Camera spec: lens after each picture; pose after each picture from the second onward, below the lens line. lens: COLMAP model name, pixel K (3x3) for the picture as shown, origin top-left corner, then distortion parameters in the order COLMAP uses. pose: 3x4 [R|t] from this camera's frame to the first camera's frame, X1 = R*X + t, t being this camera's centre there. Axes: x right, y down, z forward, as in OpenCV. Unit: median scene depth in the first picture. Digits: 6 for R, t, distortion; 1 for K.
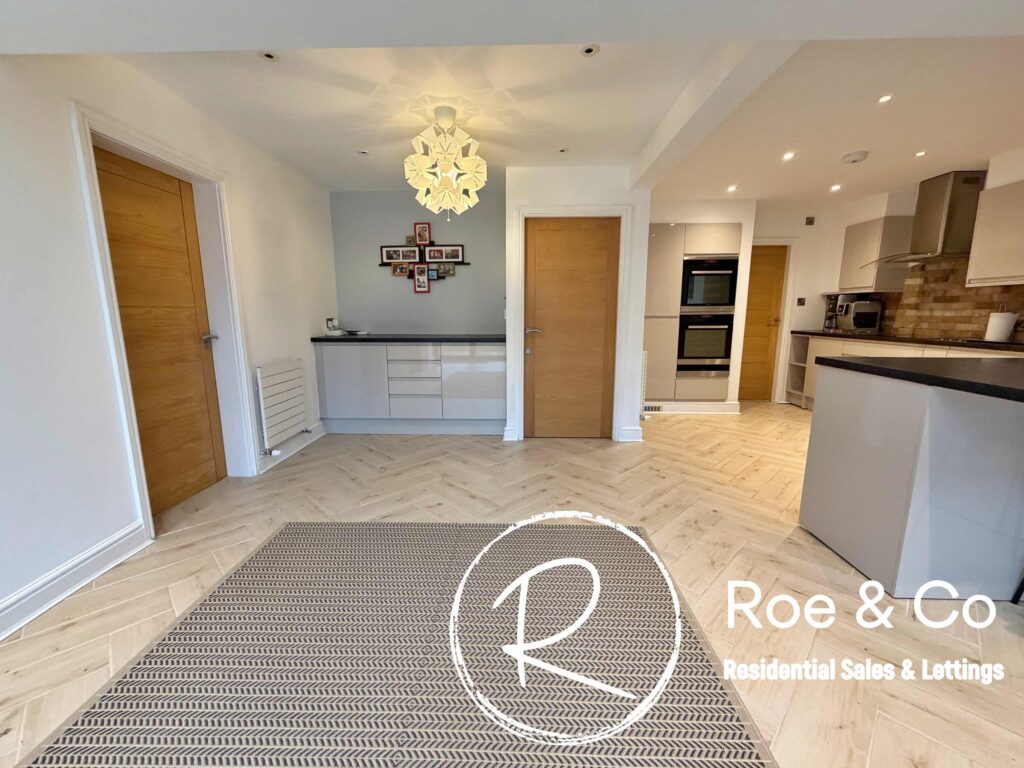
lens RADIAL K [[419.7, 0, 509.5], [0, 419.7, 381.8], [0, 0, 1]] dist [0.000693, -0.000361]
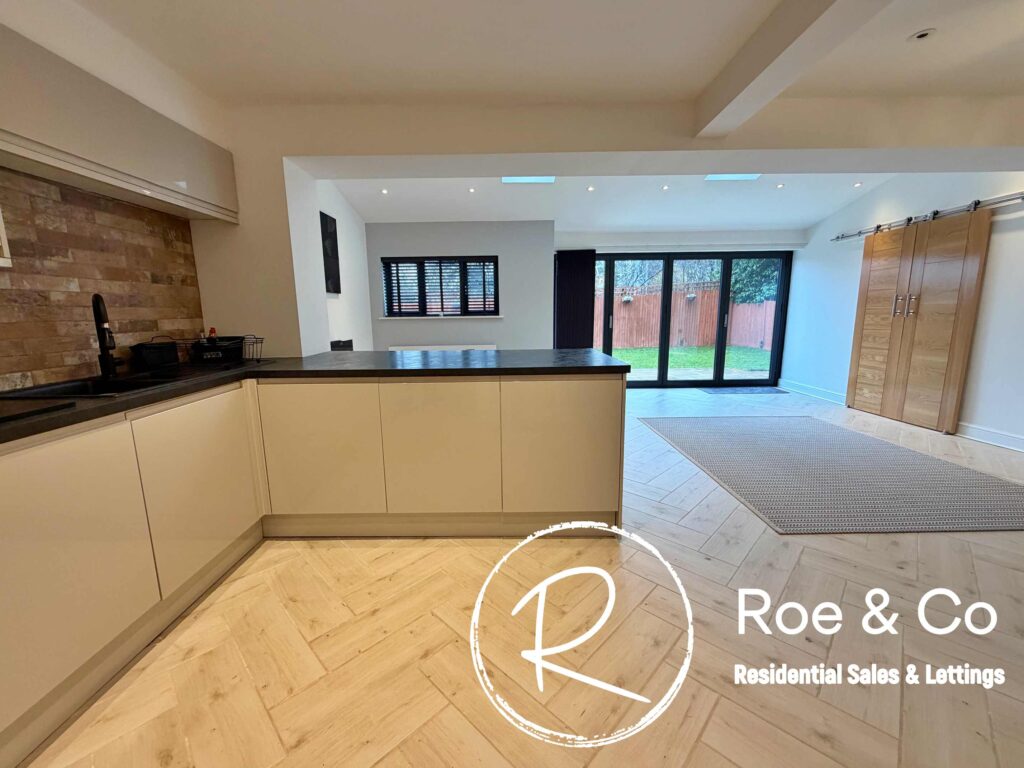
lens RADIAL K [[415.8, 0, 509.0], [0, 415.8, 382.8], [0, 0, 1]] dist [-0.000424, -0.000190]
pose [[-0.999574, 0.017760, -0.023149, 0.525419], [0.009014, 0.942565, 0.333902, -0.172703], [0.027750, 0.333552, -0.942323, 0.966138]]
